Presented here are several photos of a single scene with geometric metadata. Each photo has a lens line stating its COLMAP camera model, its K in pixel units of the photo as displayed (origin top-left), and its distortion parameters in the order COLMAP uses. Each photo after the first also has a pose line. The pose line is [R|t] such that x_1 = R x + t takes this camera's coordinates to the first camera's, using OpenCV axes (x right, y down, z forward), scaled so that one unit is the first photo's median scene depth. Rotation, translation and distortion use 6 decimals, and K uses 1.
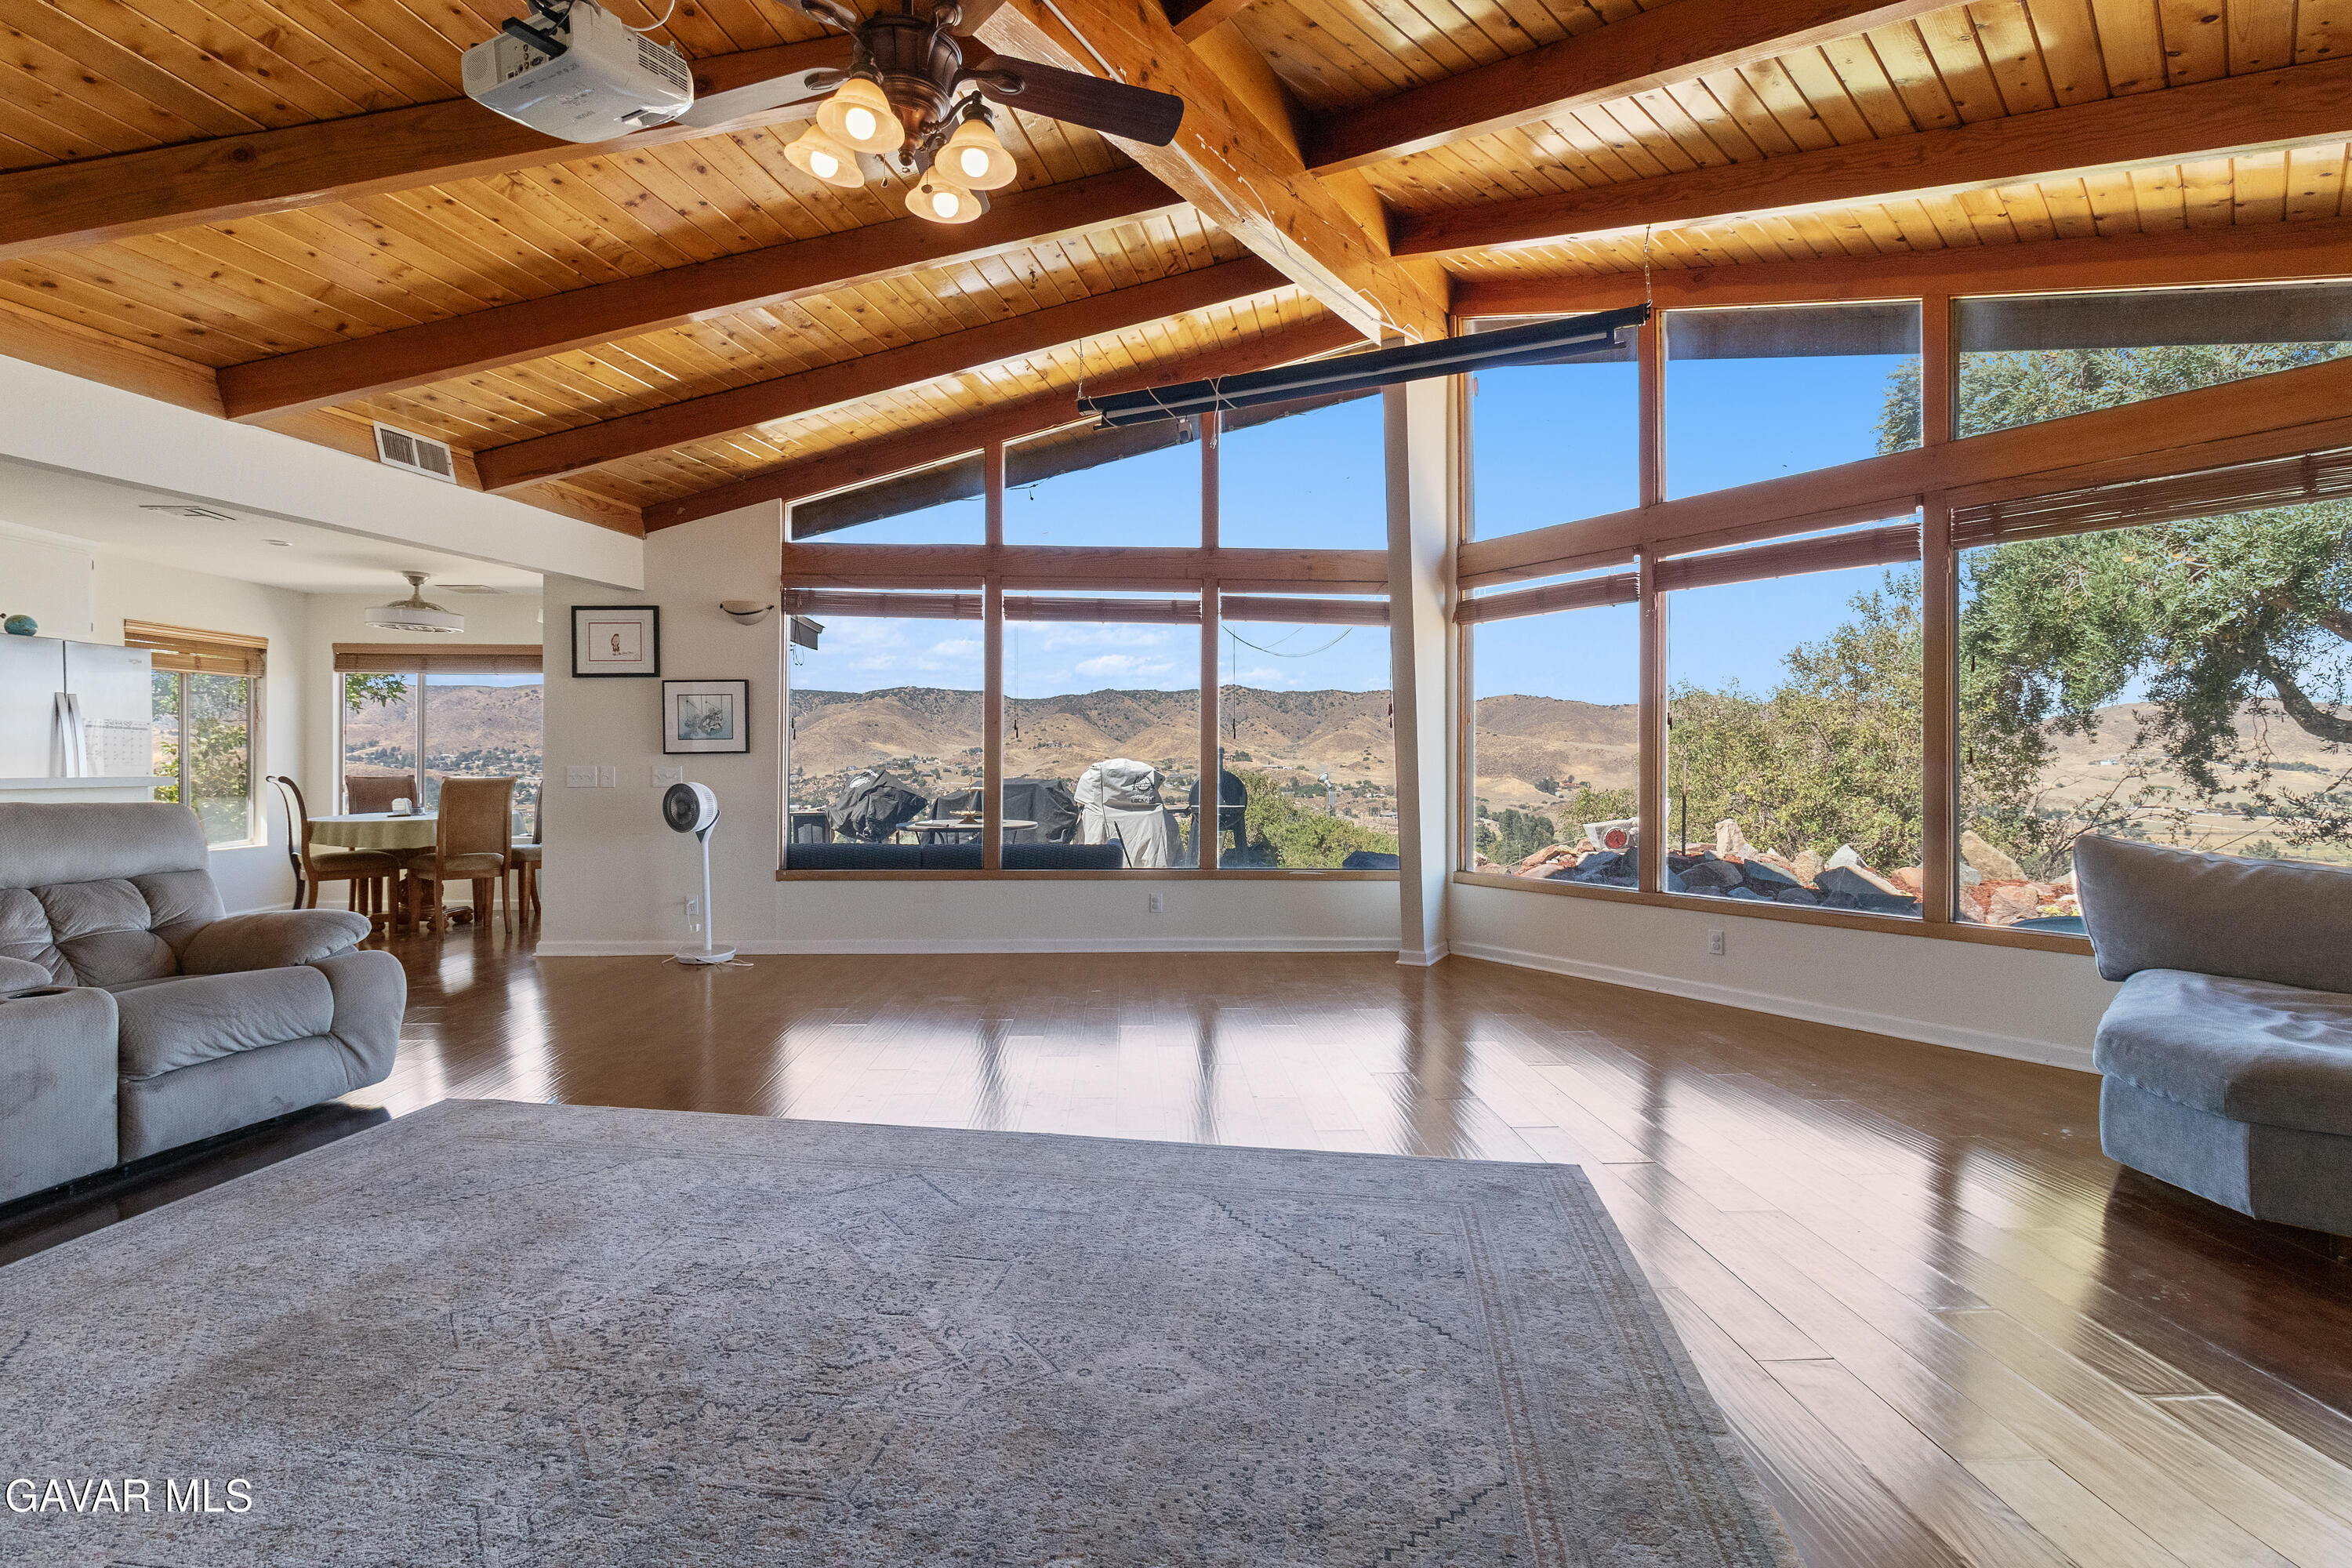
lens RADIAL K [[1102.9, 0, 1173.6], [0, 1102.9, 782.9], [0, 0, 1]] dist [0.002994, 0.001735]
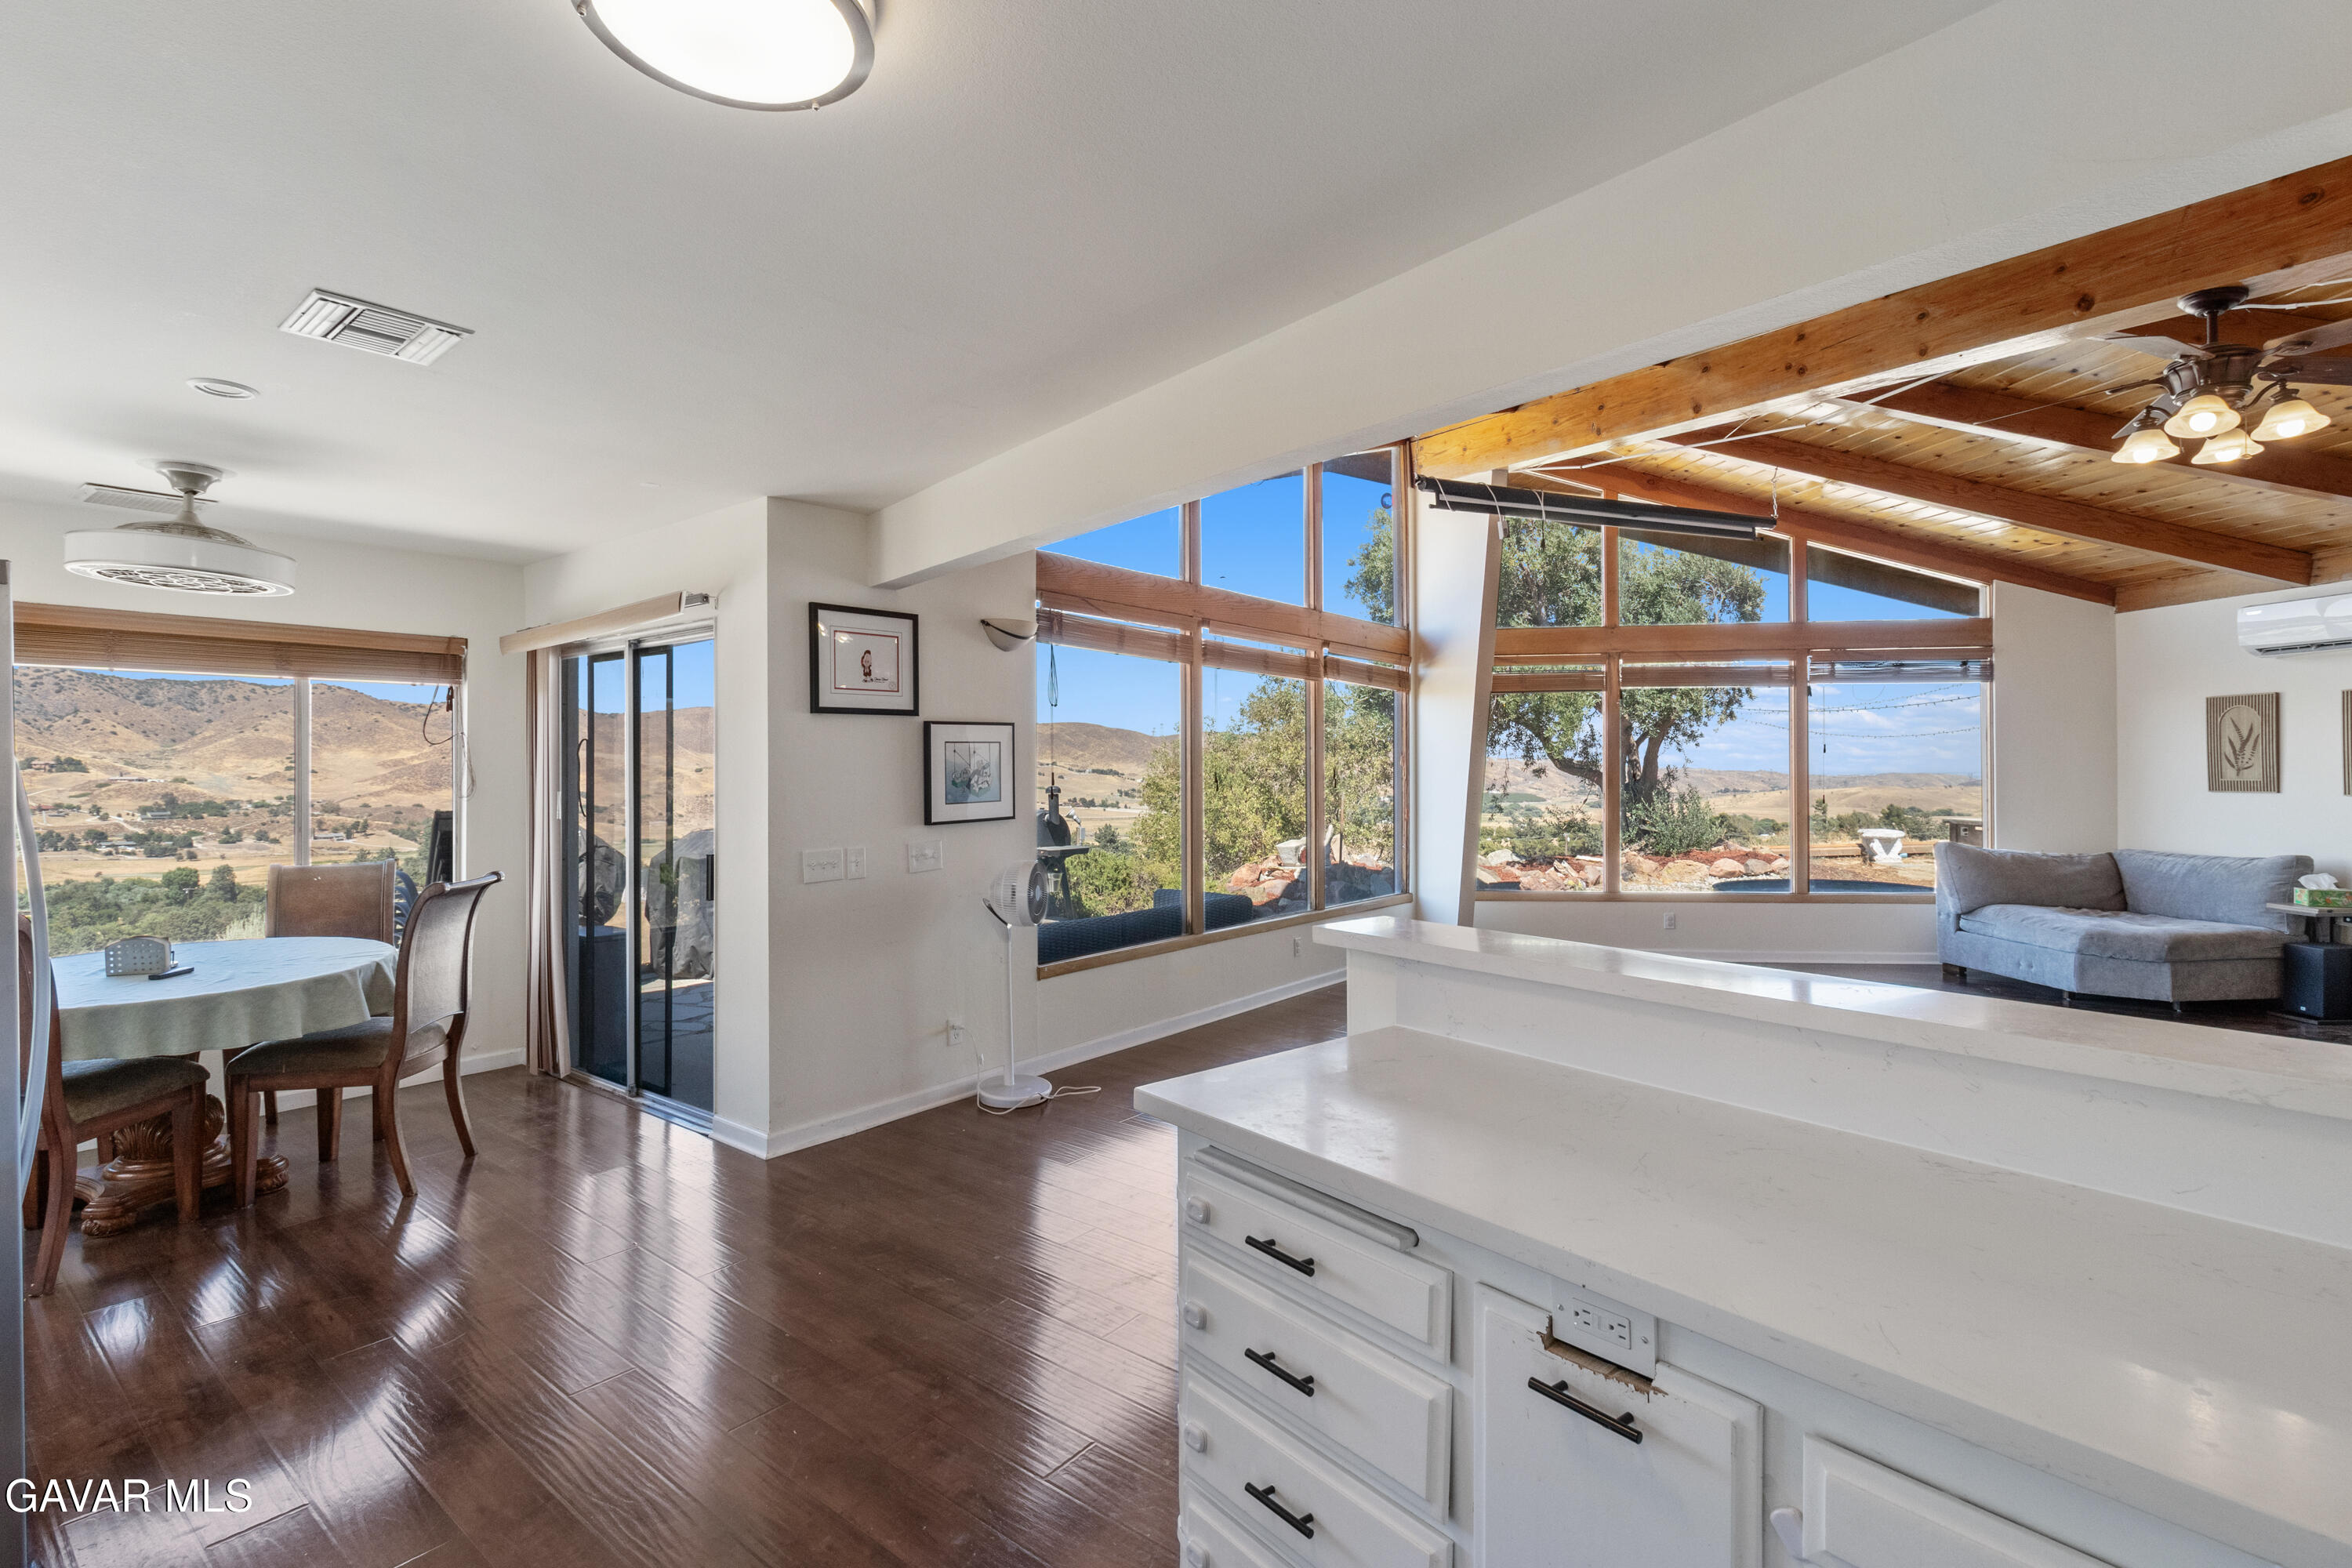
lens RADIAL K [[1102.9, 0, 1168.5], [0, 1102.9, 774.6], [0, 0, 1]] dist [0.002994, 0.001735]
pose [[0.651808, -0.009514, 0.758325, -0.877555], [0.019996, 0.999789, -0.004644, -0.051261], [-0.758121, 0.018191, 0.651861, 0.415301]]
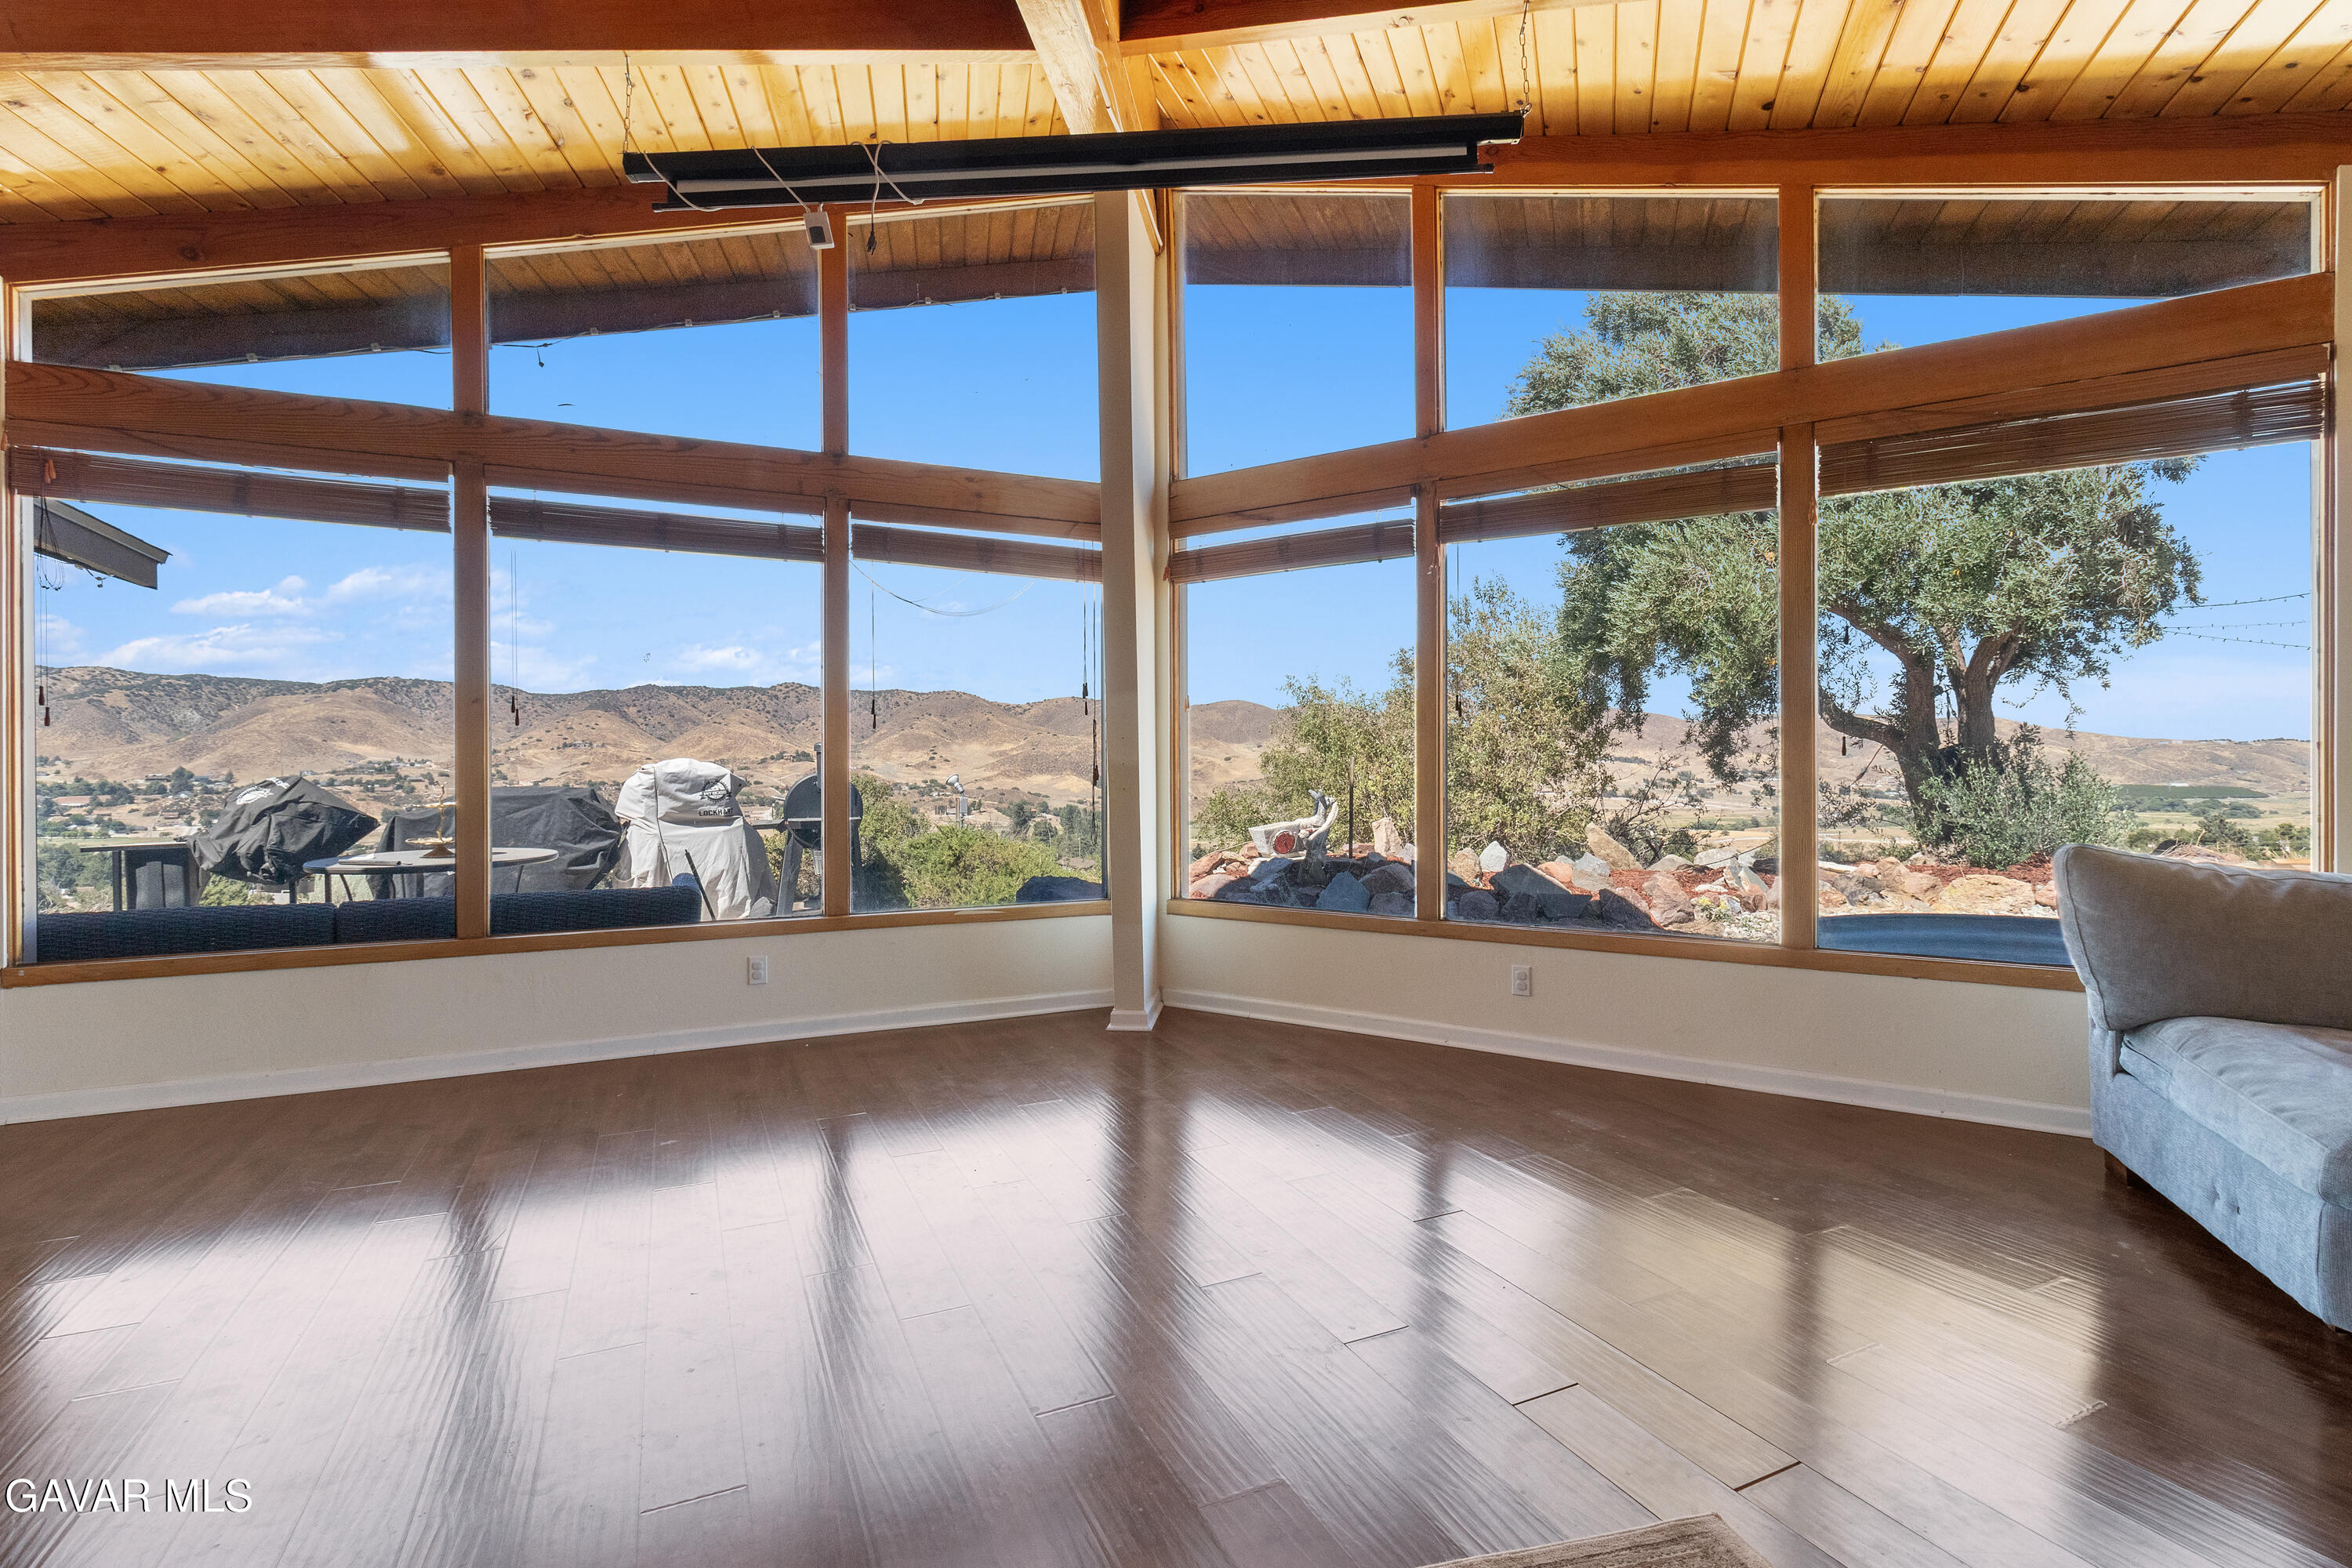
lens RADIAL K [[1102.9, 0, 1182.8], [0, 1102.9, 769.0], [0, 0, 1]] dist [0.002994, 0.001735]
pose [[0.924199, -0.010306, 0.381772, -0.032532], [0.014815, 0.999851, -0.008876, -0.005134], [-0.381623, 0.013859, 0.924214, 0.279736]]
